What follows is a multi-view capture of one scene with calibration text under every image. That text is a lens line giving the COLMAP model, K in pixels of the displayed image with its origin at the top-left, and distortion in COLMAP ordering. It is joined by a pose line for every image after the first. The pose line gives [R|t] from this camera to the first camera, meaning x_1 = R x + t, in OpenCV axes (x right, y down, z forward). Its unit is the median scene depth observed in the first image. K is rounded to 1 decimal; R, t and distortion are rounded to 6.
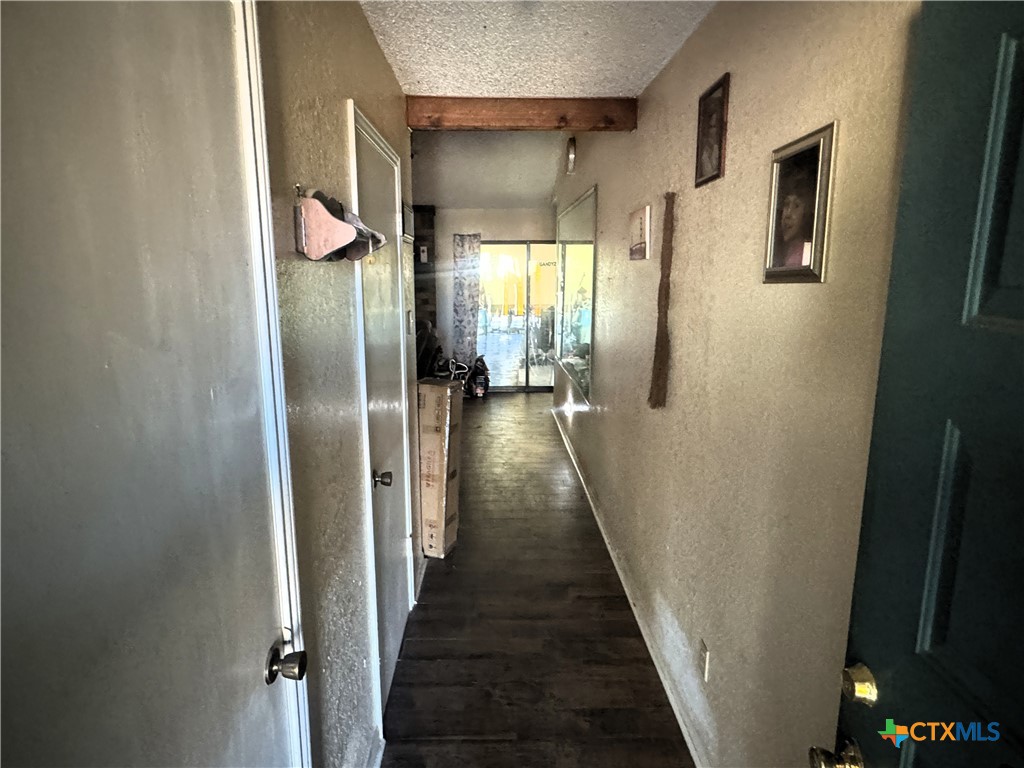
lens RADIAL K [[599.7, 0, 512.5], [0, 599.7, 384.3], [0, 0, 1]] dist [0.000062, 0.000000]
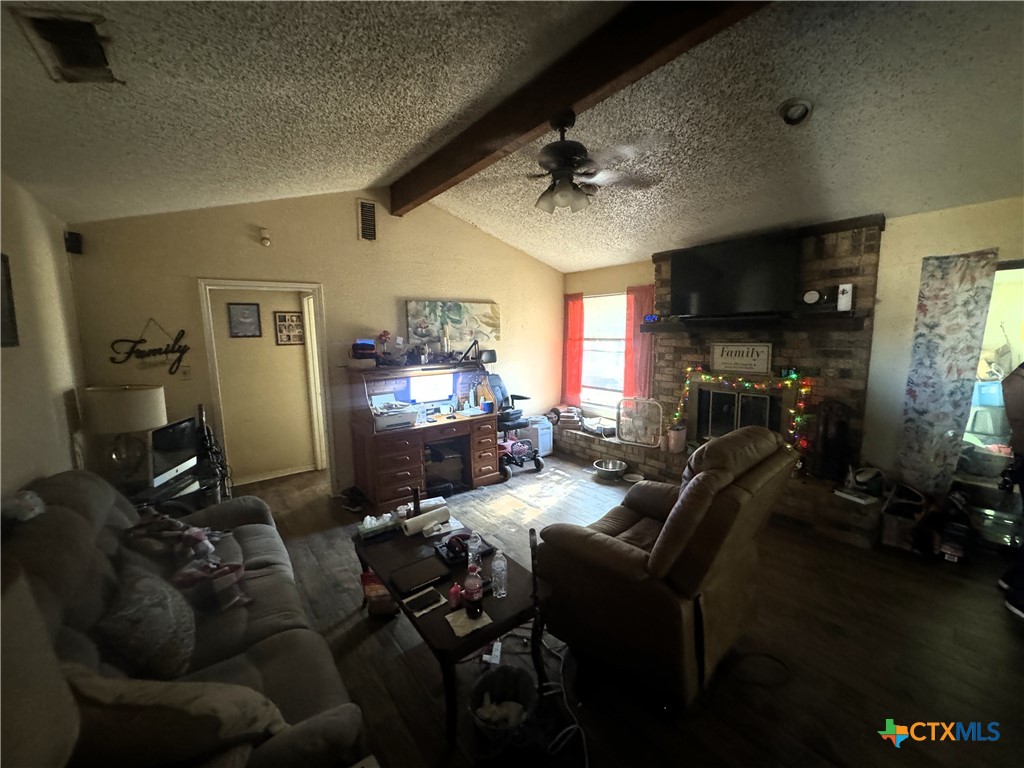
lens RADIAL K [[409.2, 0, 510.9], [0, 409.2, 385.0], [0, 0, 1]] dist [-0.000859, 0.000004]
pose [[0.592819, 0.095344, -0.799672, -0.010629], [-0.126644, 0.991649, 0.024349, -0.092796], [0.795316, 0.086839, 0.599943, 0.472883]]
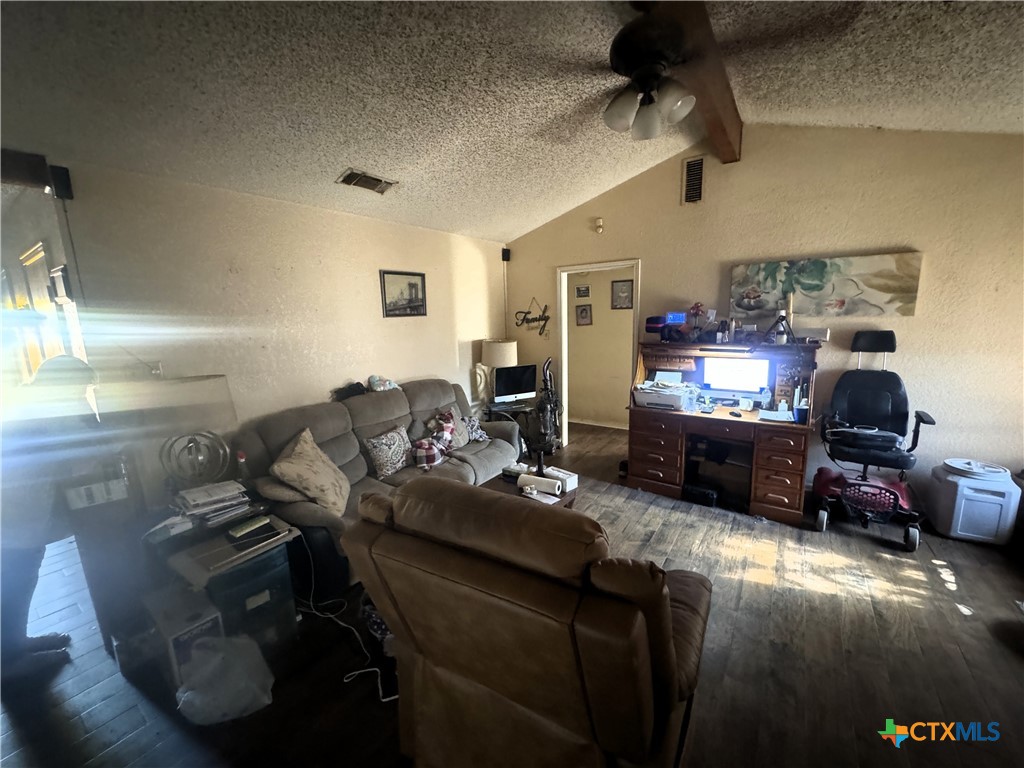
lens RADIAL K [[409.2, 0, 509.9], [0, 409.2, 384.8], [0, 0, 1]] dist [-0.000859, 0.000004]
pose [[-0.581877, 0.160855, -0.797211, -0.019040], [-0.118156, 0.953125, 0.278555, -0.166833], [0.804648, 0.256280, -0.535596, 0.879174]]
